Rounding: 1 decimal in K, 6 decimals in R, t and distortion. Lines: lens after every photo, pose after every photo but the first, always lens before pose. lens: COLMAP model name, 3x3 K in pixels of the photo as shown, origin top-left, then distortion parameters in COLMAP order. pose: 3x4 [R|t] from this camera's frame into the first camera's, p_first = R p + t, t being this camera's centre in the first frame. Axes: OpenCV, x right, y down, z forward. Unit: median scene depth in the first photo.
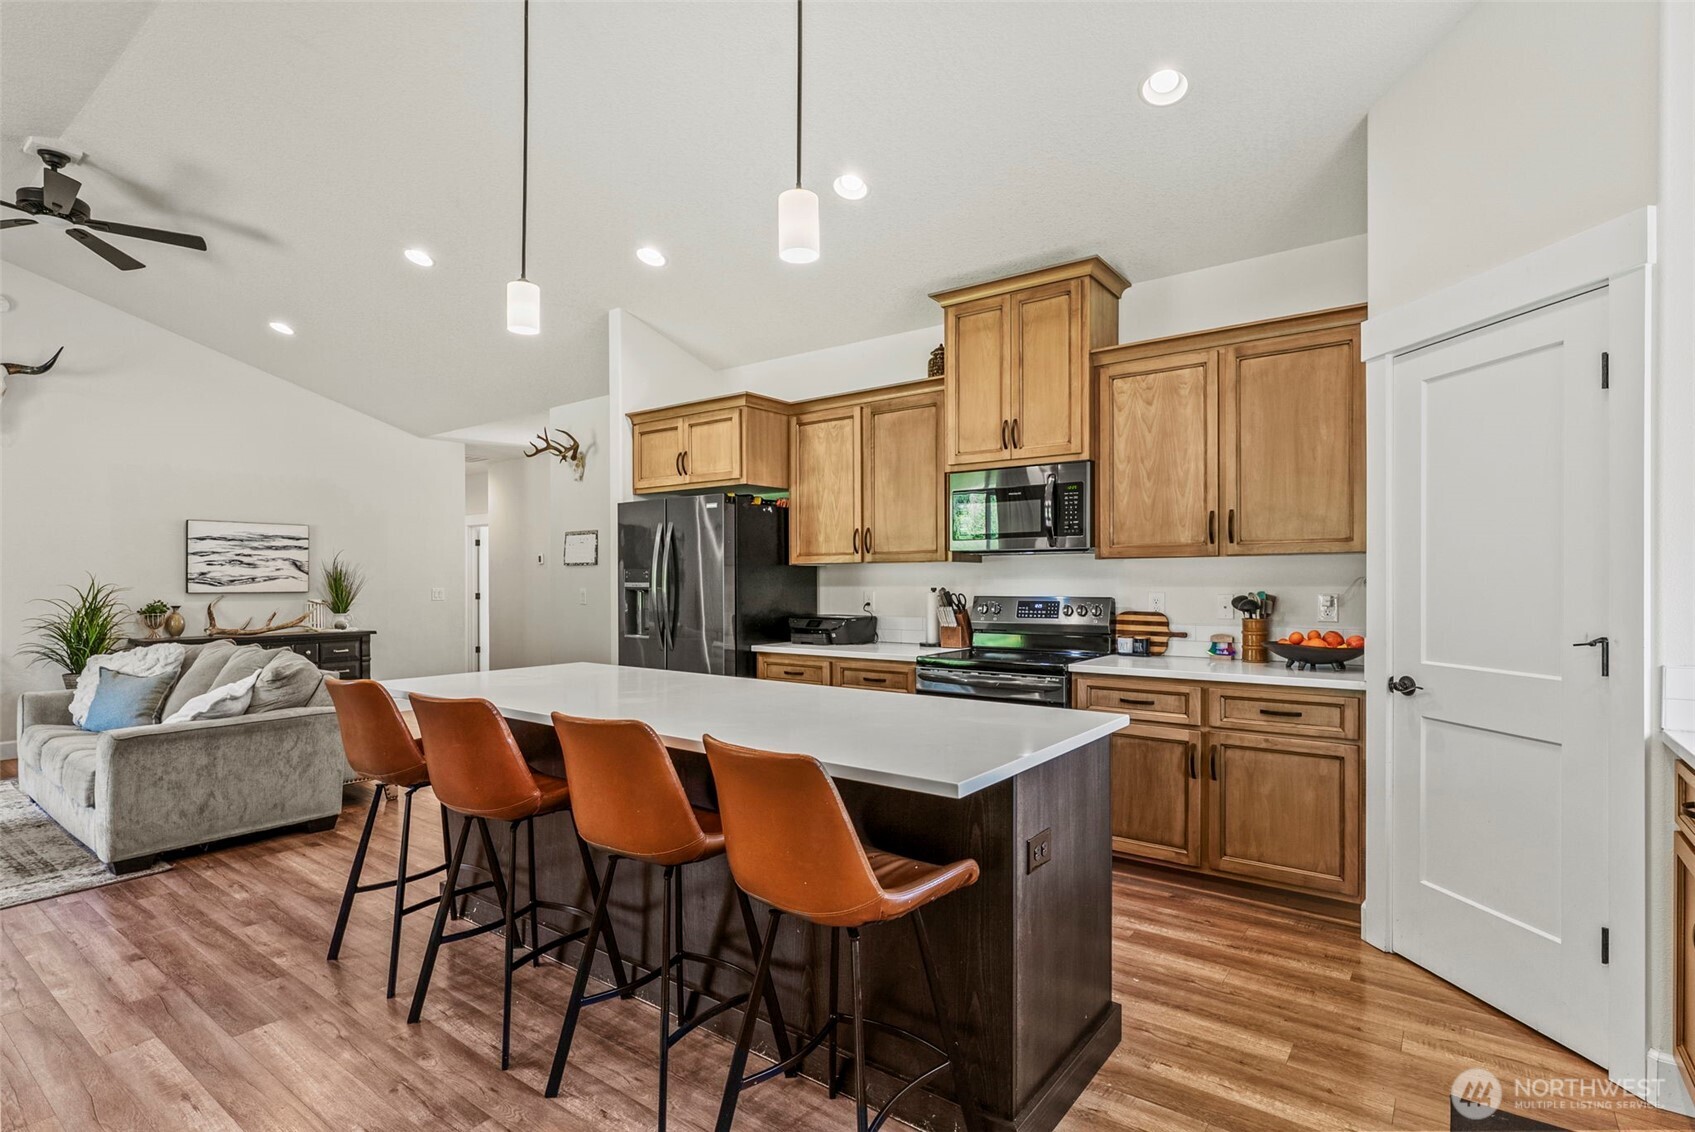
lens RADIAL K [[826.8, 0, 838.5], [0, 826.8, 581.1], [0, 0, 1]] dist [-0.009403, 0.004439]
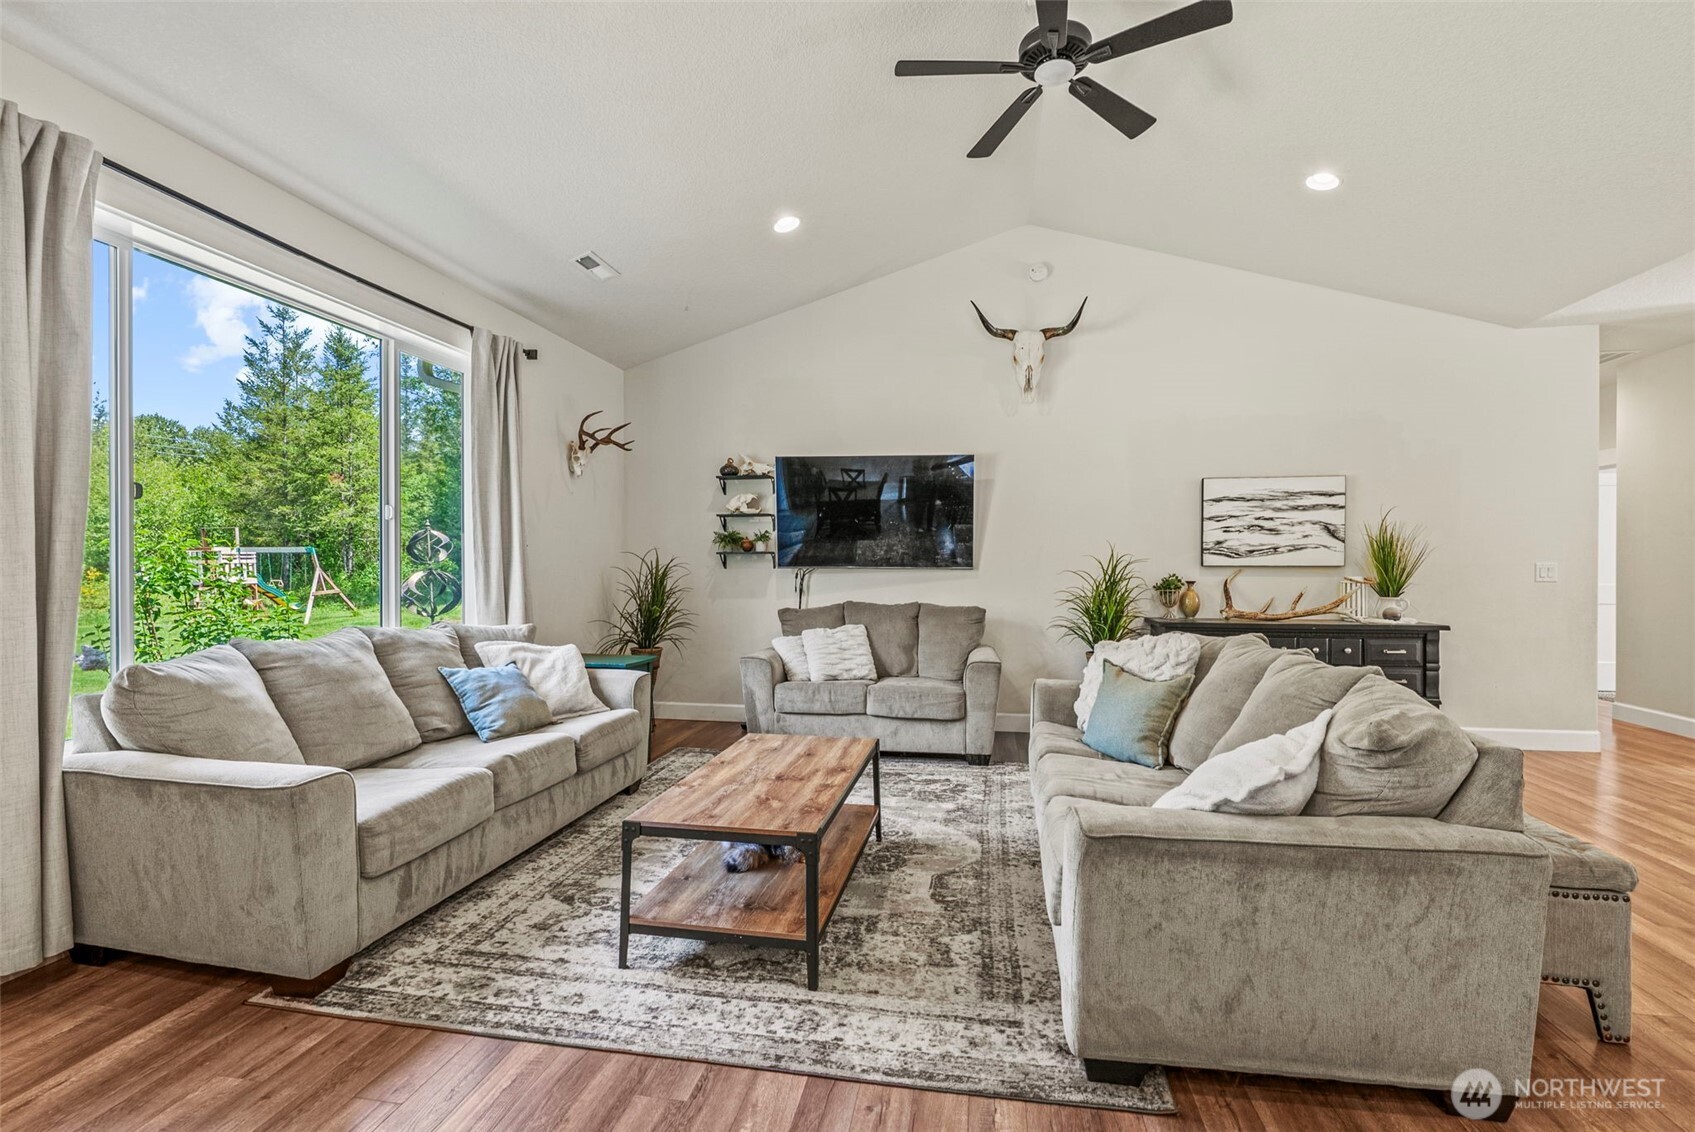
lens RADIAL K [[756.1, 0, 853.9], [0, 756.1, 571.6], [0, 0, 1]] dist [-0.007352, -0.000164]
pose [[0.454195, 0.011932, -0.890822, -0.494794], [-0.000947, 0.999916, 0.012910, 0.019601], [0.890902, -0.005020, 0.454169, 0.619377]]
